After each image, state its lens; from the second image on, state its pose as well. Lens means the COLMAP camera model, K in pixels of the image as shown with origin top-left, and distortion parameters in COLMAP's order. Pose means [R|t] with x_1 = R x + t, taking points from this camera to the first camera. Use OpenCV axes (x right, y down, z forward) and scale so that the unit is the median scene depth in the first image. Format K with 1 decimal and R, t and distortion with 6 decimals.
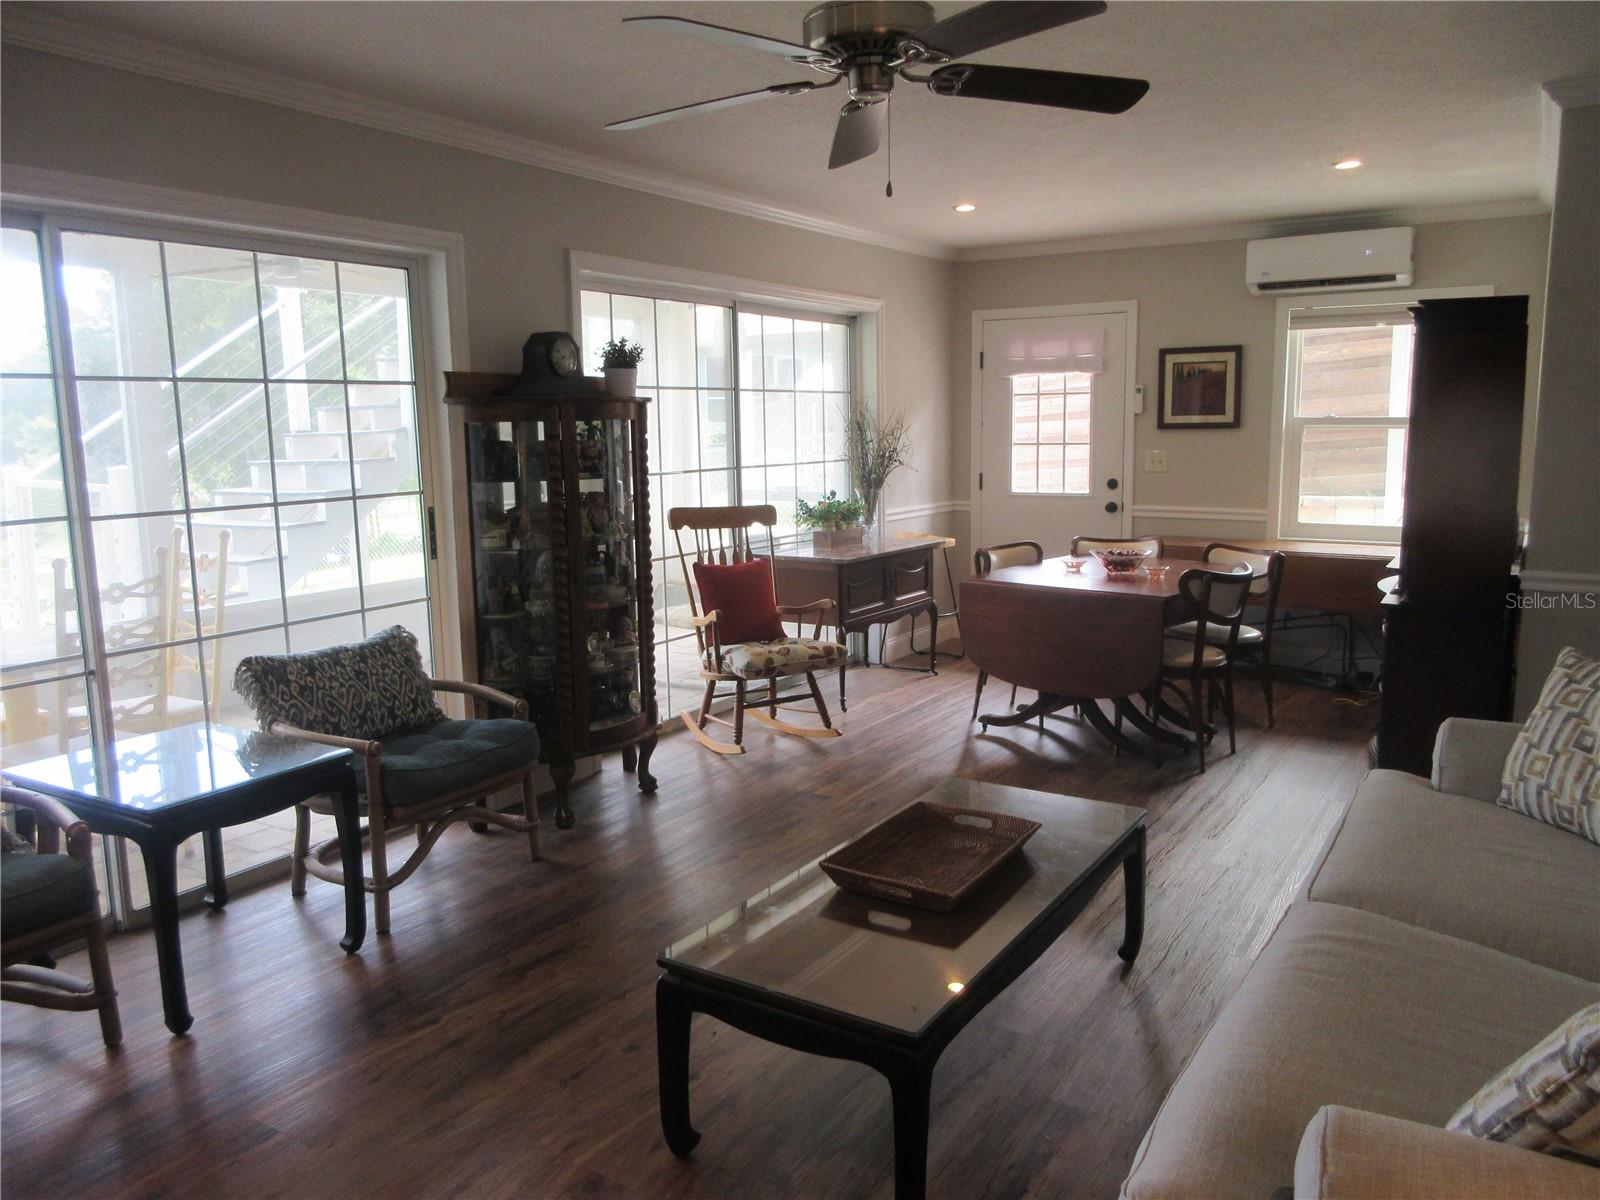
lens RADIAL K [[1197.9, 0, 806.2], [0, 1197.9, 598.5], [0, 0, 1]] dist [0.004253, 0.005543]
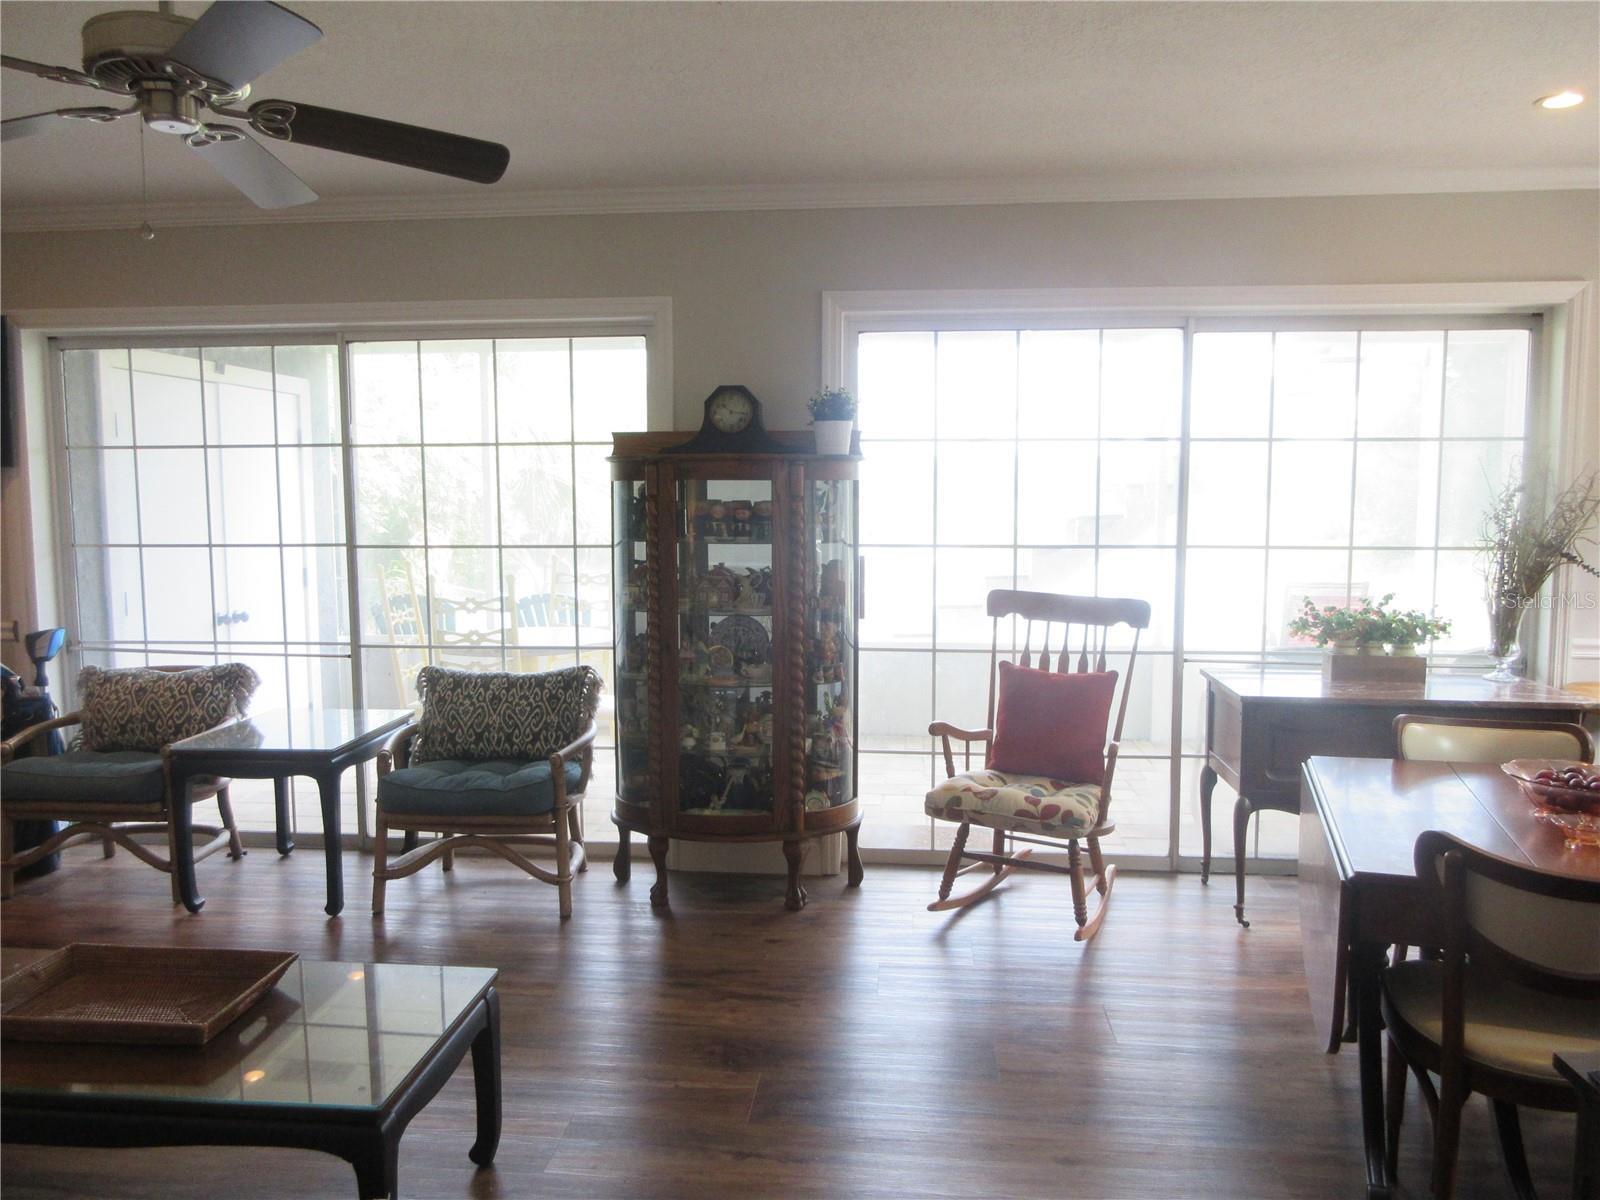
lens RADIAL K [[1171.9, 0, 803.0], [0, 1171.9, 593.4], [0, 0, 1]] dist [-0.013874, 0.006469]
pose [[0.434324, 0.096164, -0.895609, 0.431331], [-0.138264, 0.989619, 0.039206, -0.069871], [0.890082, 0.106802, 0.443112, 0.437951]]
